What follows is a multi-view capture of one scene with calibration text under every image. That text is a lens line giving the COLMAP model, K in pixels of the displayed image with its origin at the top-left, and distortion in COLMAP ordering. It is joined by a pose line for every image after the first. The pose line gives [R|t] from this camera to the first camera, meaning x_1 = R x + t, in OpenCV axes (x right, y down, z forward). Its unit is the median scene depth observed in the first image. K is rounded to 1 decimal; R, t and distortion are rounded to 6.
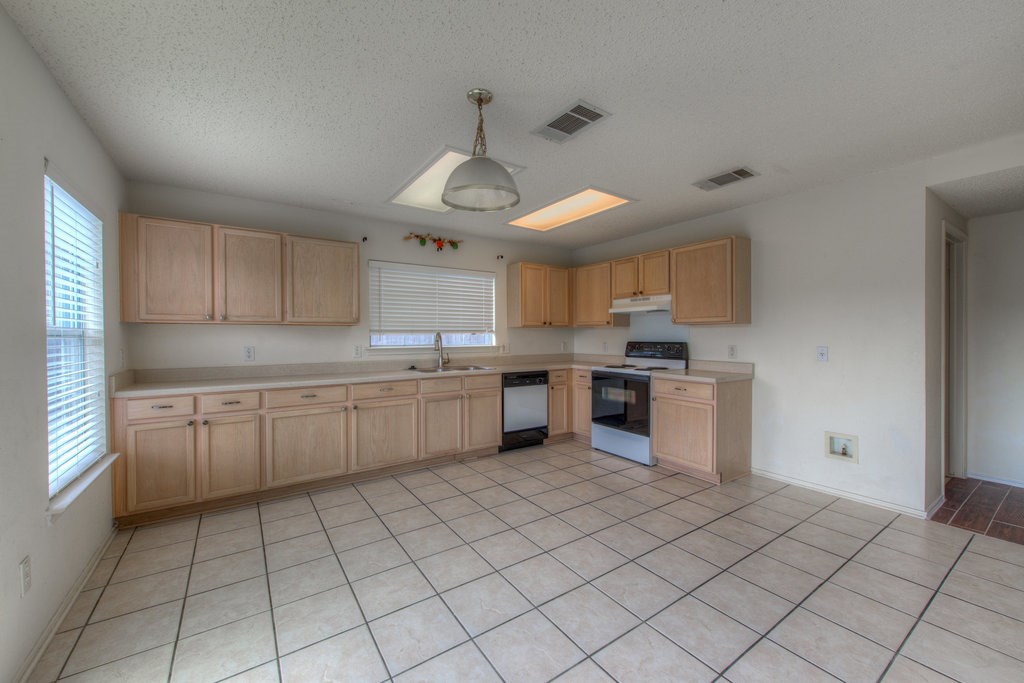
lens RADIAL K [[399.4, 0, 508.1], [0, 399.4, 337.0], [0, 0, 1]] dist [-0.000391, 0.000057]
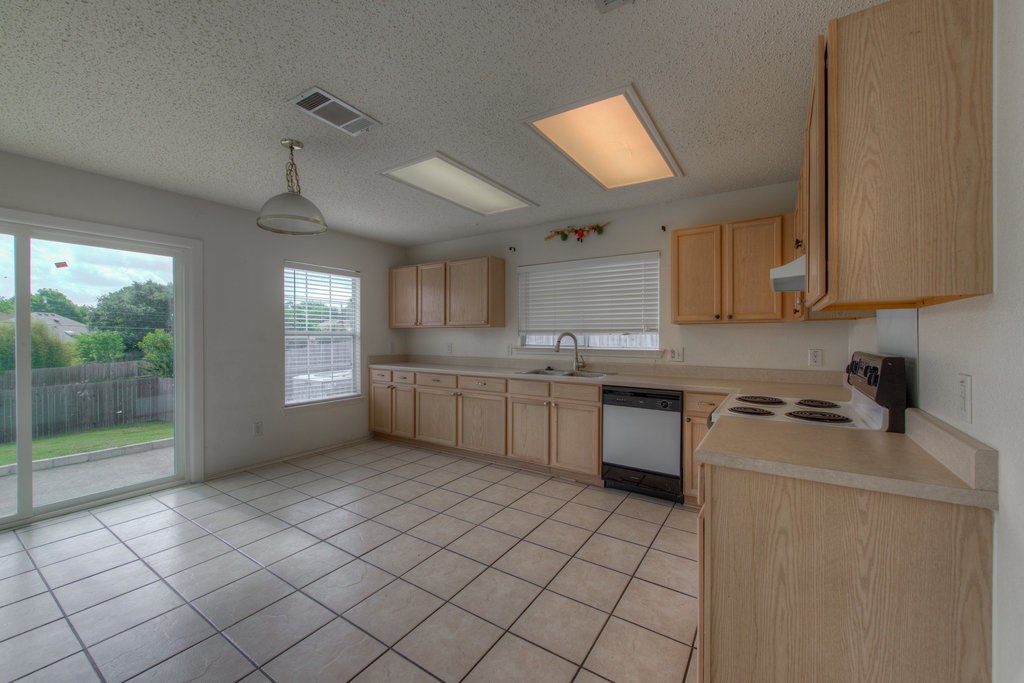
lens RADIAL K [[399.4, 0, 508.1], [0, 399.4, 337.0], [0, 0, 1]] dist [-0.000391, 0.000057]
pose [[0.376235, 0.002305, -0.926521, 0.640029], [-0.009948, 0.999949, -0.001552, 0.001547], [0.926471, 0.009801, 0.376239, 0.546996]]
